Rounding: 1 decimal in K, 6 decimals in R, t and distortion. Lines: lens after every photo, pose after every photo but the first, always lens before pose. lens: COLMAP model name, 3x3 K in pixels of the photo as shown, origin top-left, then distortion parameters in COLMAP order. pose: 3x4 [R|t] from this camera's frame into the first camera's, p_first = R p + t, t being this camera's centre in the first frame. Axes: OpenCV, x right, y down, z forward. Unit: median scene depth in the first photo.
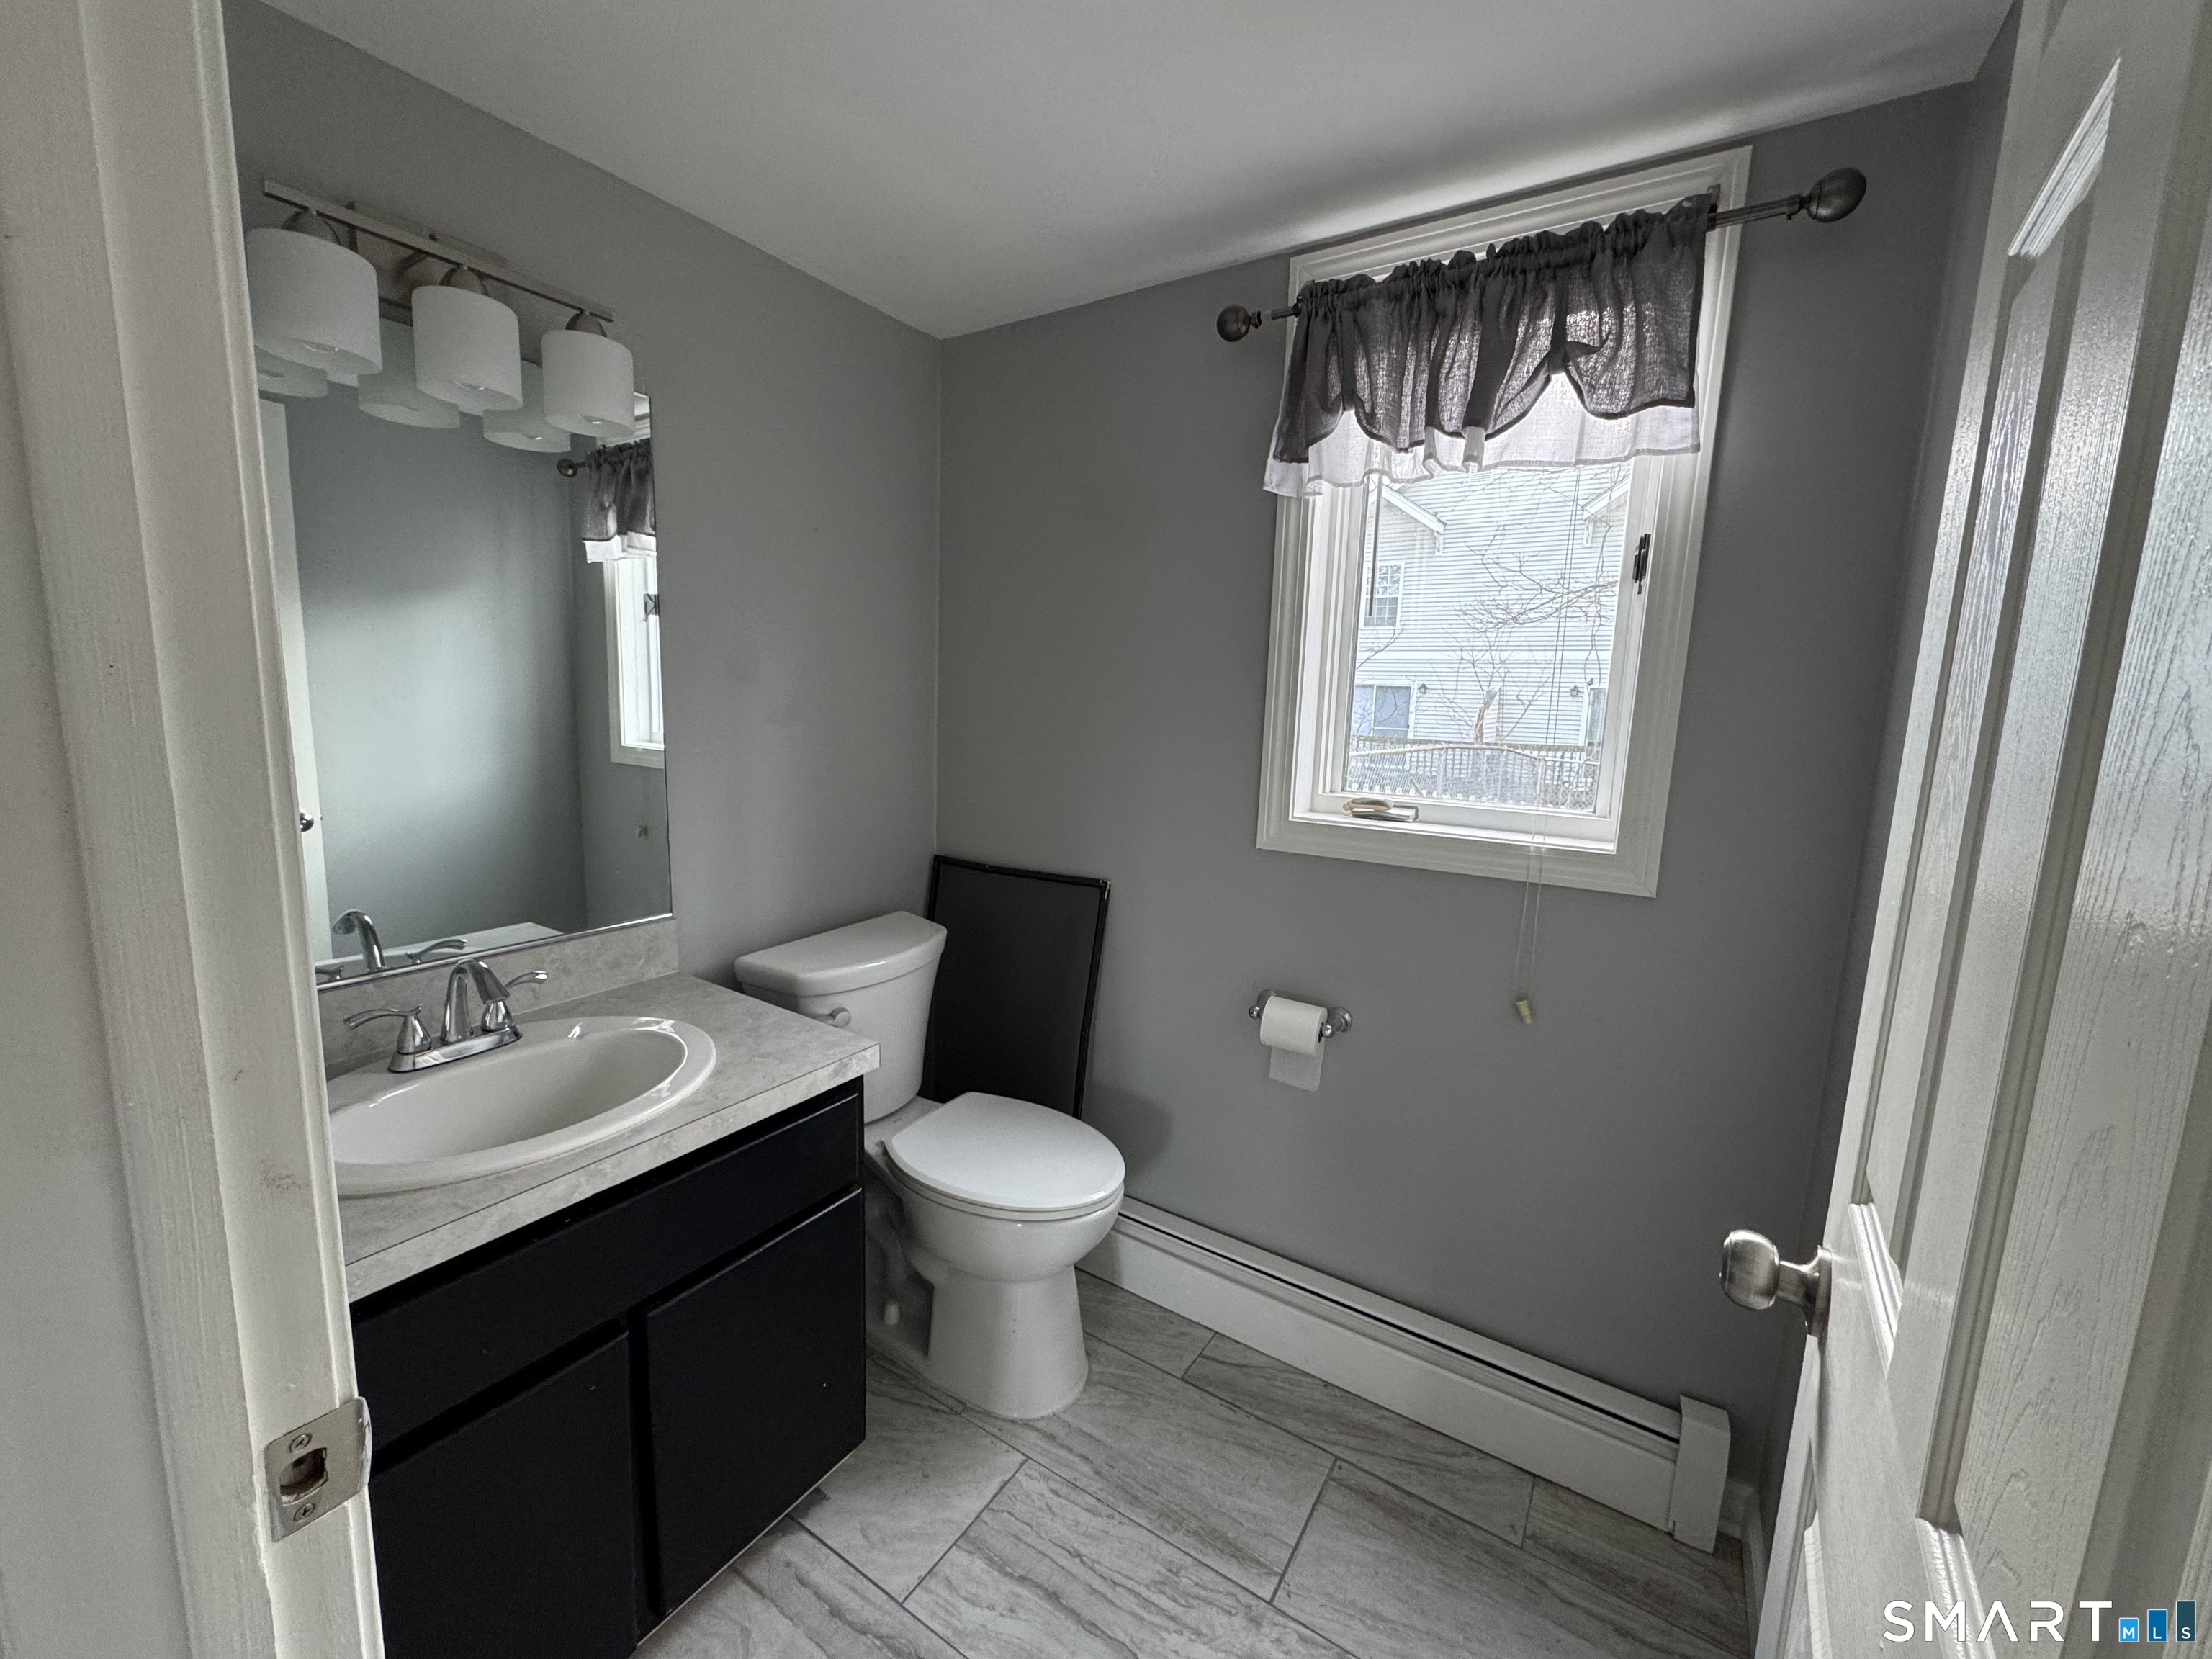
lens RADIAL K [[879.6, 0, 1105.4], [0, 879.6, 822.4], [0, 0, 1]] dist [-0.002462, -0.000306]
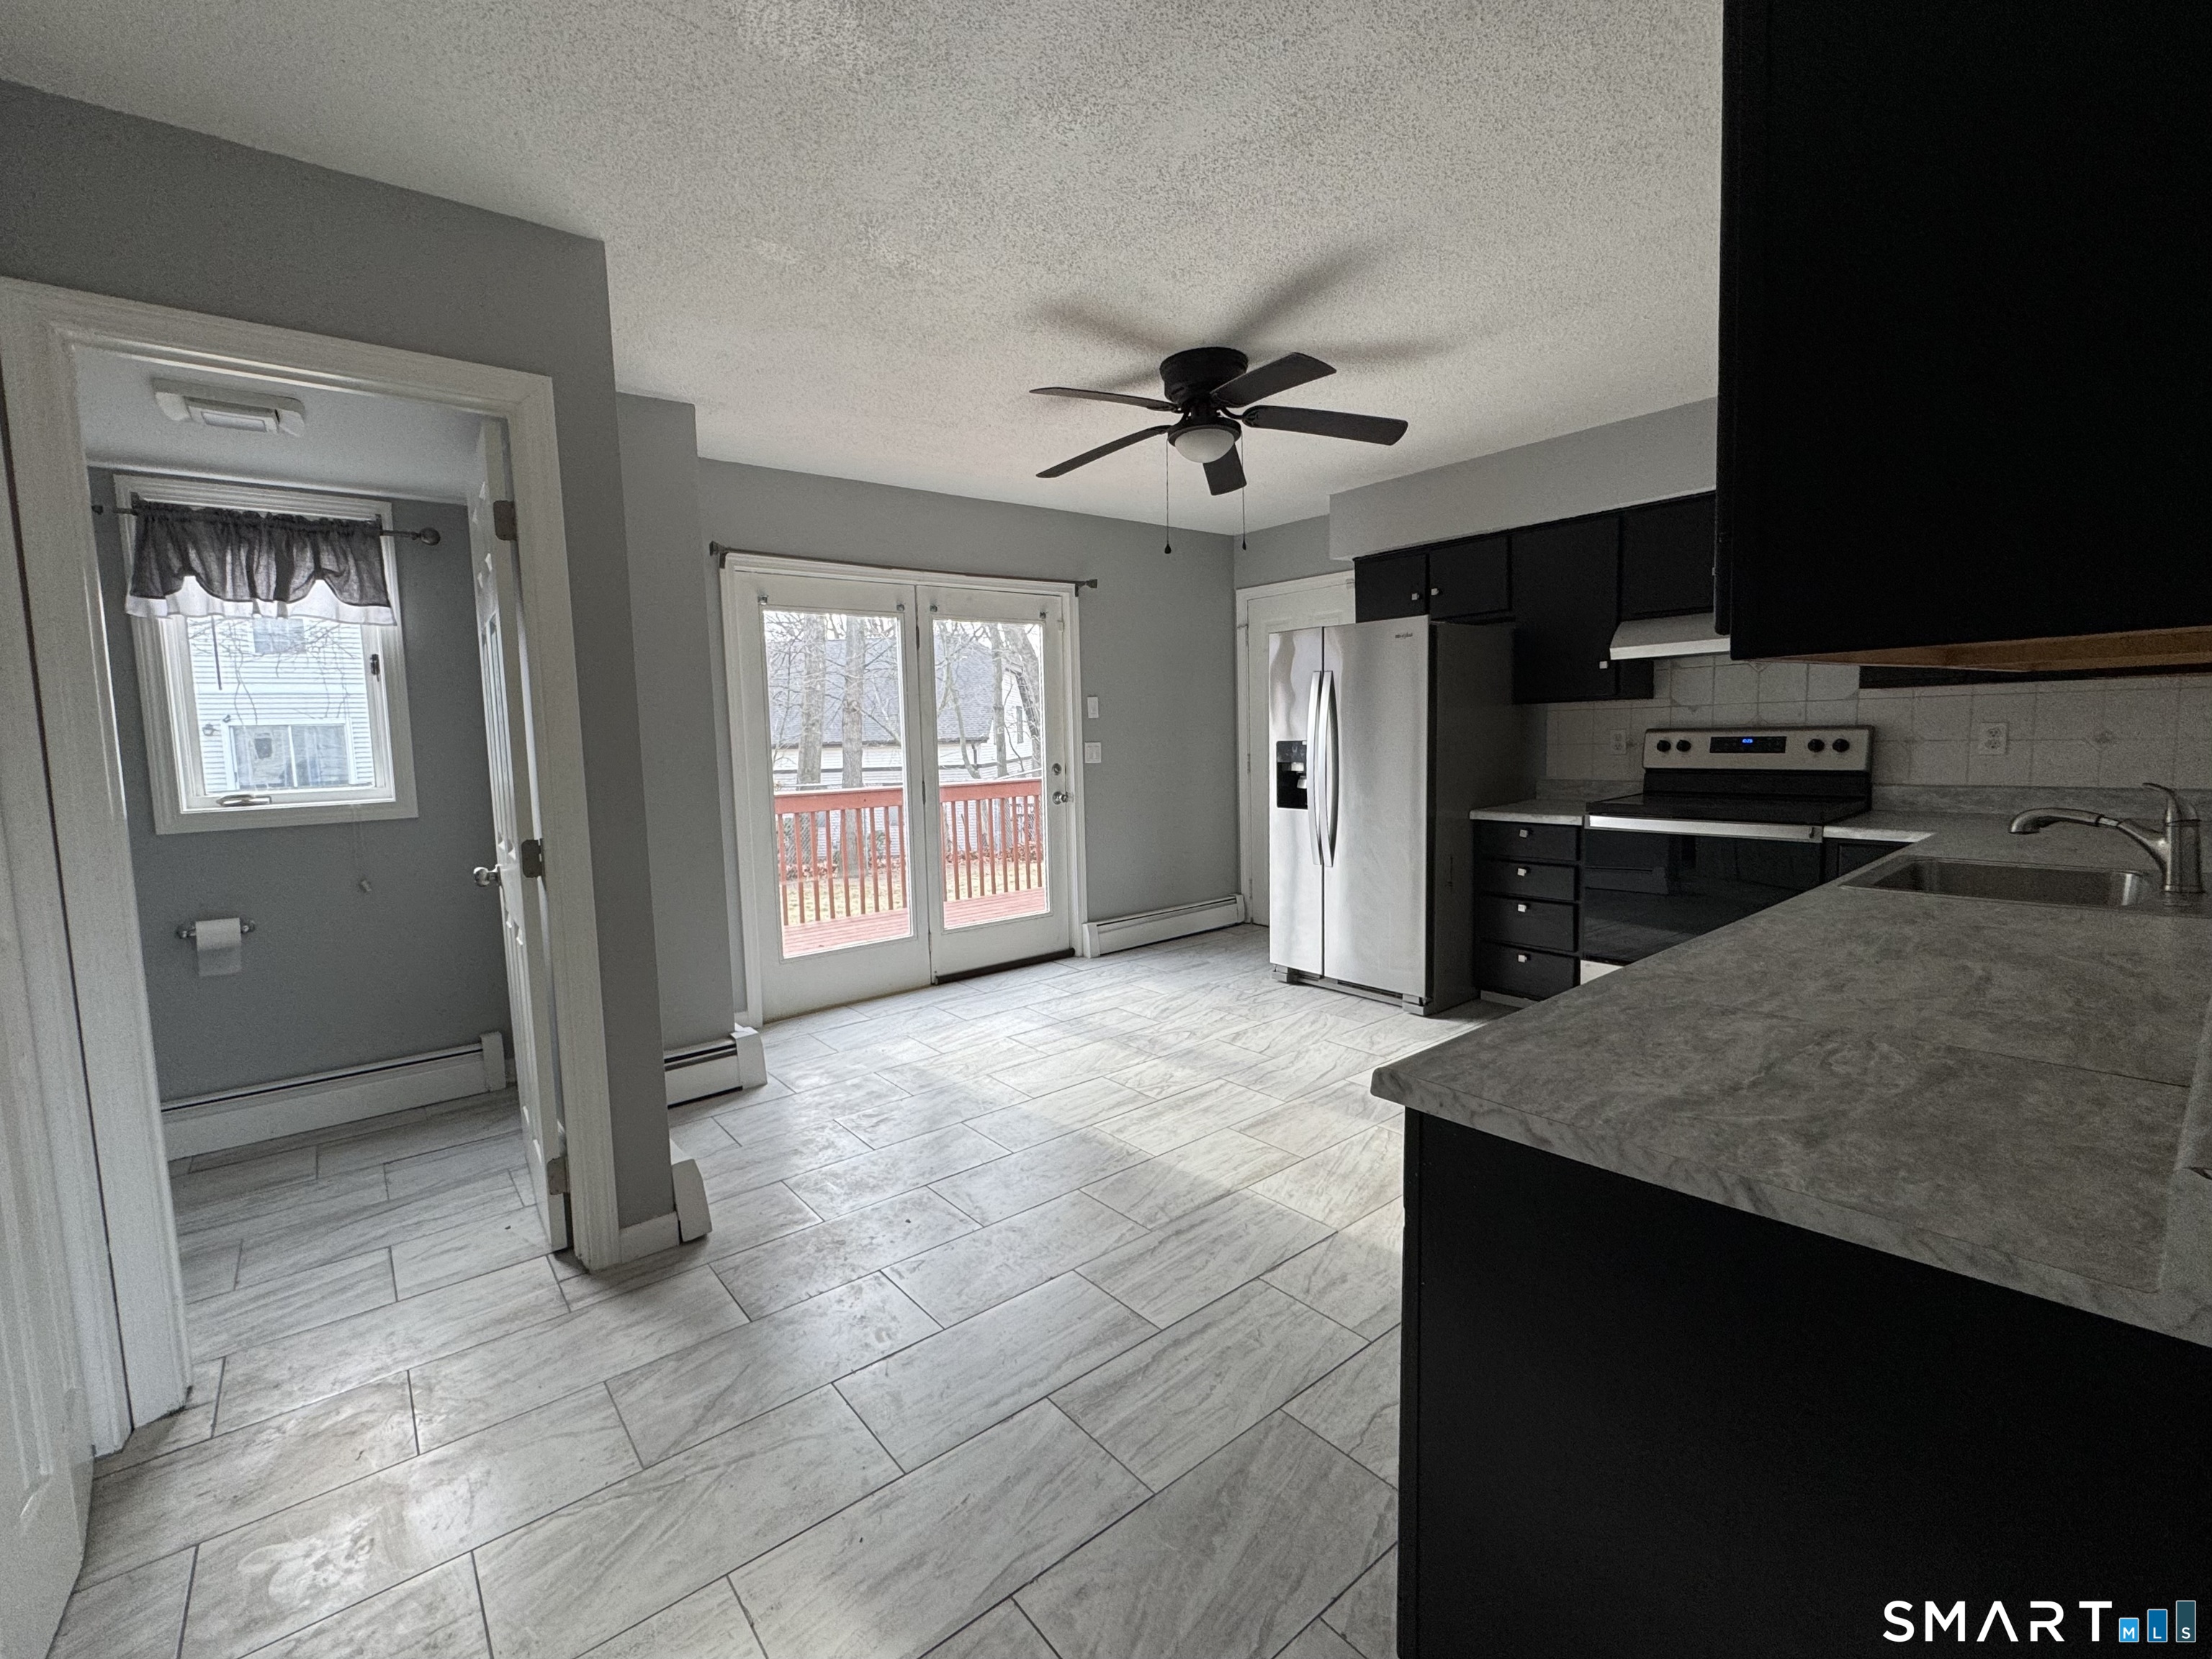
lens RADIAL K [[948.1, 0, 1052.9], [0, 948.1, 824.7], [0, 0, 1]] dist [-0.001510, -0.000246]
pose [[0.334802, -0.134061, 0.932703, -1.028935], [0.172353, 0.981842, 0.079256, 0.181161], [-0.926392, 0.134219, 0.351828, -1.273279]]
